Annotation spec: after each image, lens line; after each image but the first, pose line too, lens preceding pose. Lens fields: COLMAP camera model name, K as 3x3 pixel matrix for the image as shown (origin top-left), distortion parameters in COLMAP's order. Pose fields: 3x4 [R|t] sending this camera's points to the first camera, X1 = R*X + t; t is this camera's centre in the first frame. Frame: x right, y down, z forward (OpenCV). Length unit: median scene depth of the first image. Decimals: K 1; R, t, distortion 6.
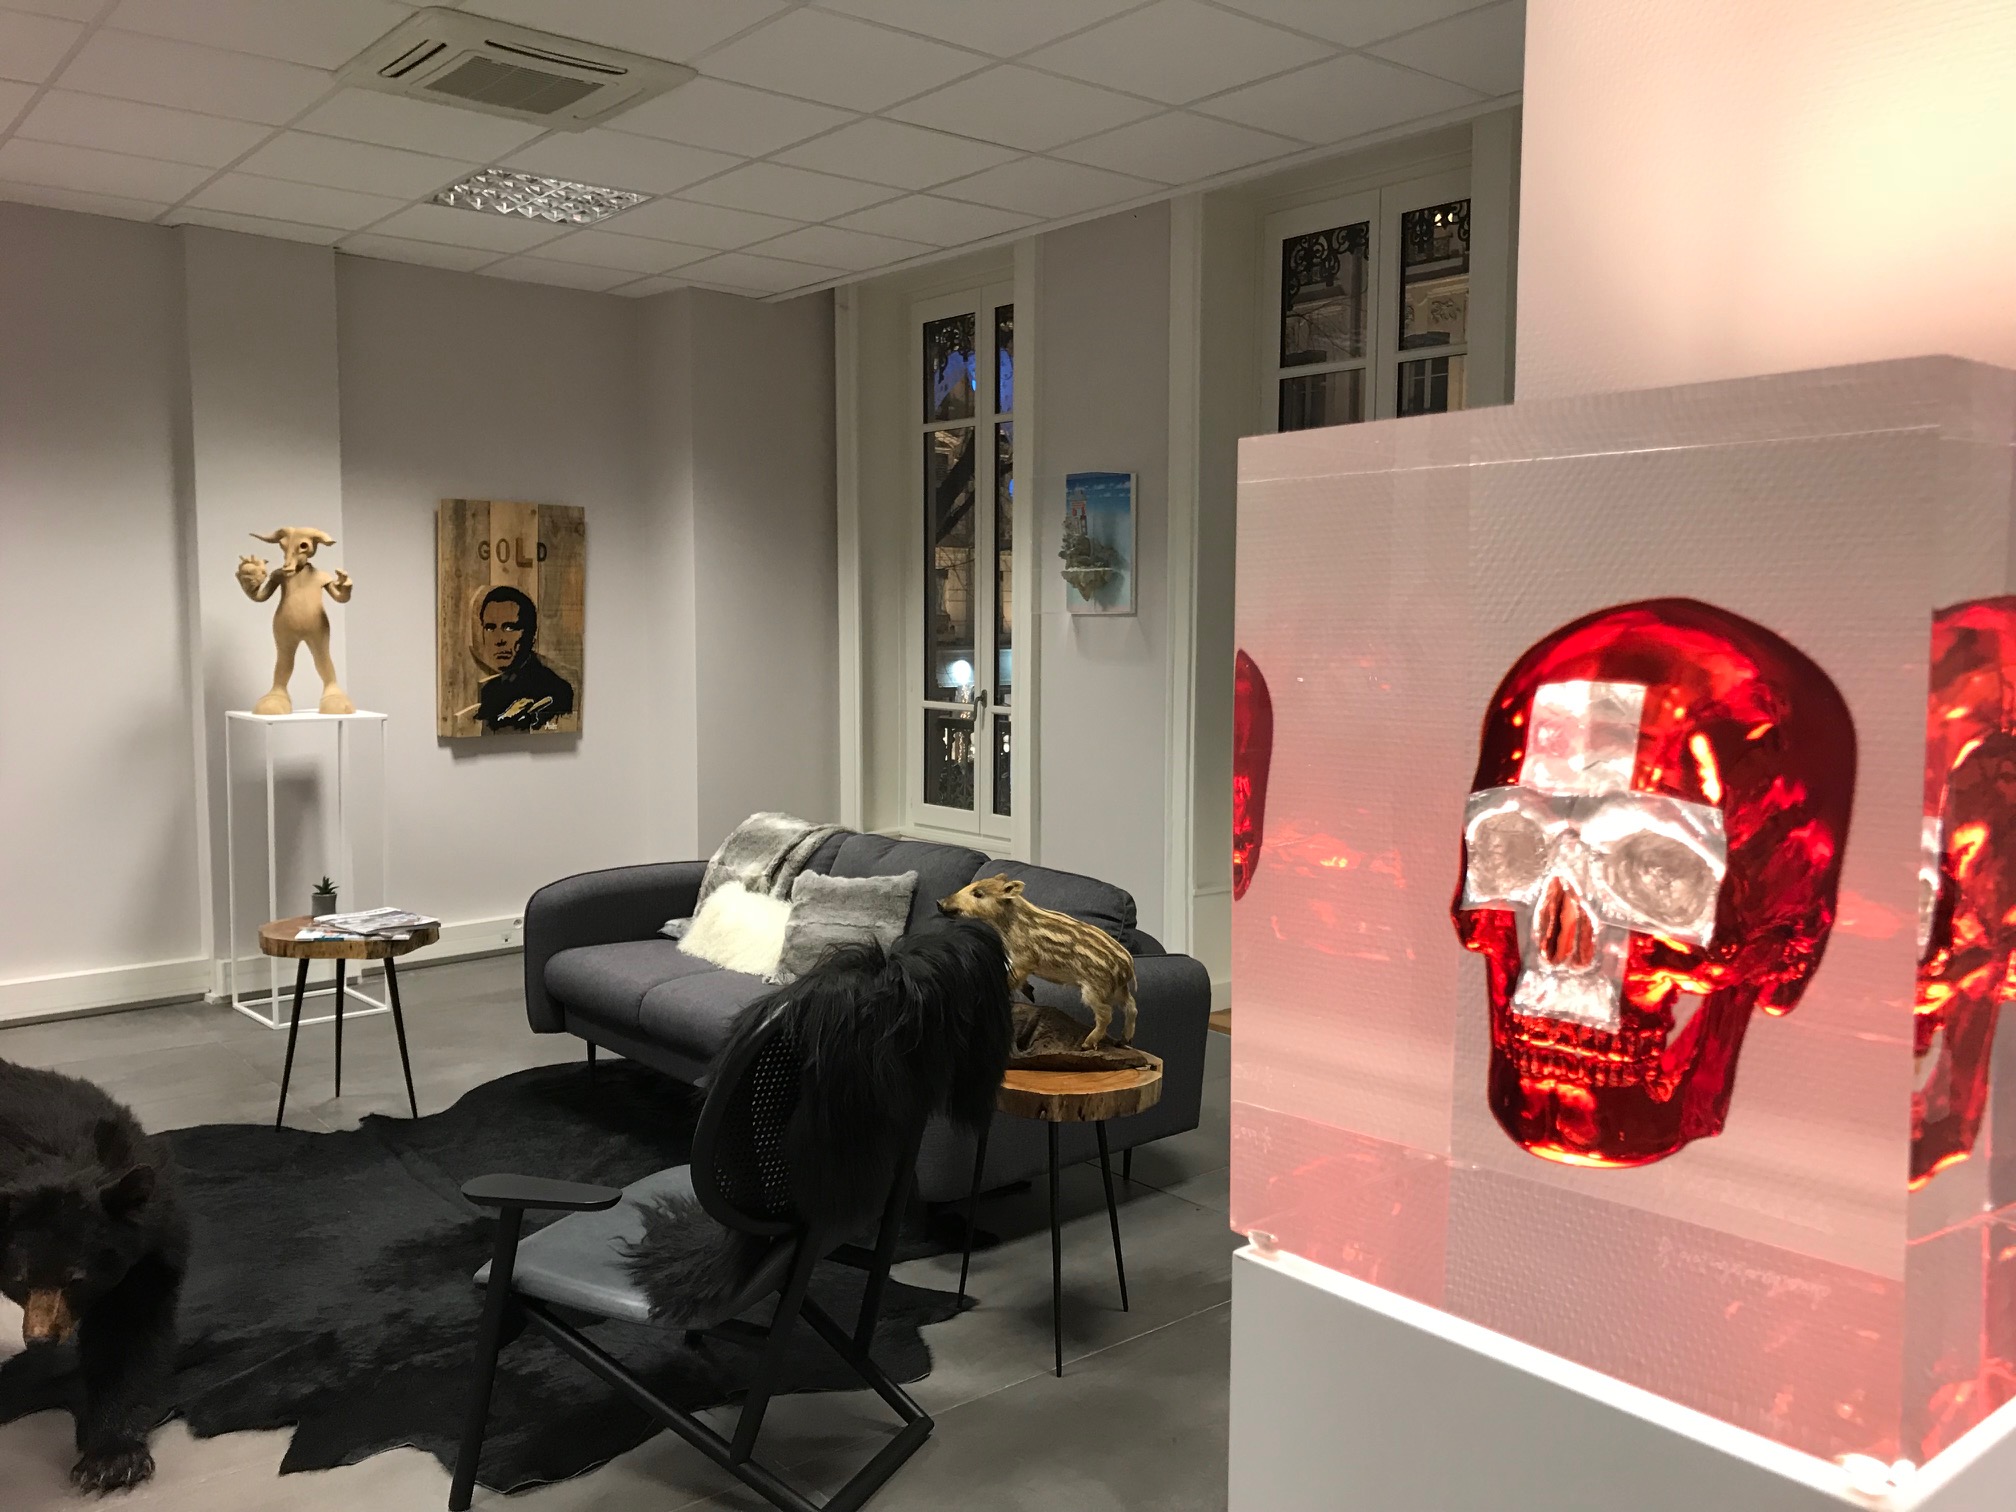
lens RADIAL K [[1644.9, 0, 1008.0], [0, 1644.9, 756.0], [0, 0, 1]] dist [0.003772, -0.014650]
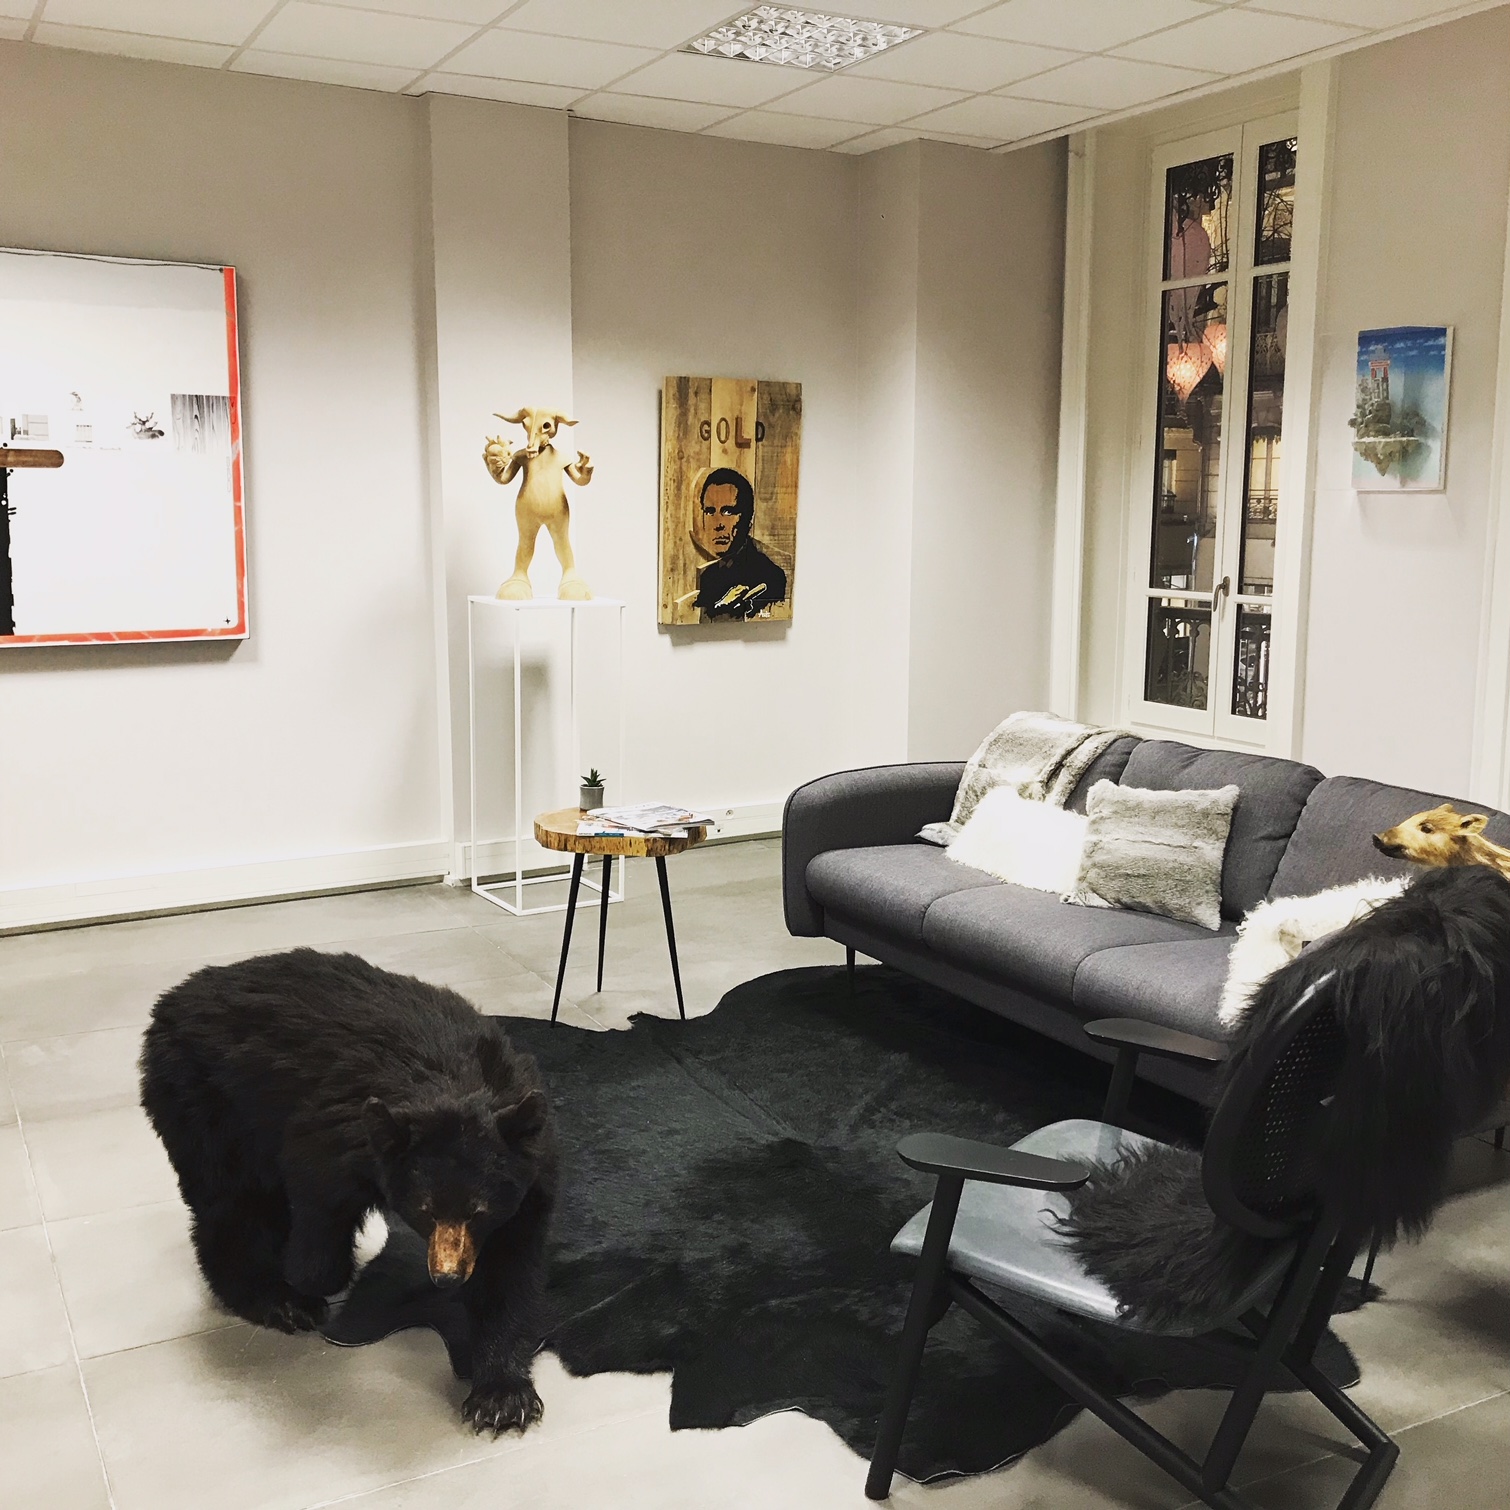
lens RADIAL K [[1663.0, 0, 787.2], [0, 1663.0, 762.6], [0, 0, 1]] dist [0.162603, -0.542264]
pose [[0.978716, 0.030410, -0.202954, -0.090020], [-0.015781, 0.997184, 0.073310, -0.004368], [0.204612, -0.068547, 0.976440, 0.050689]]
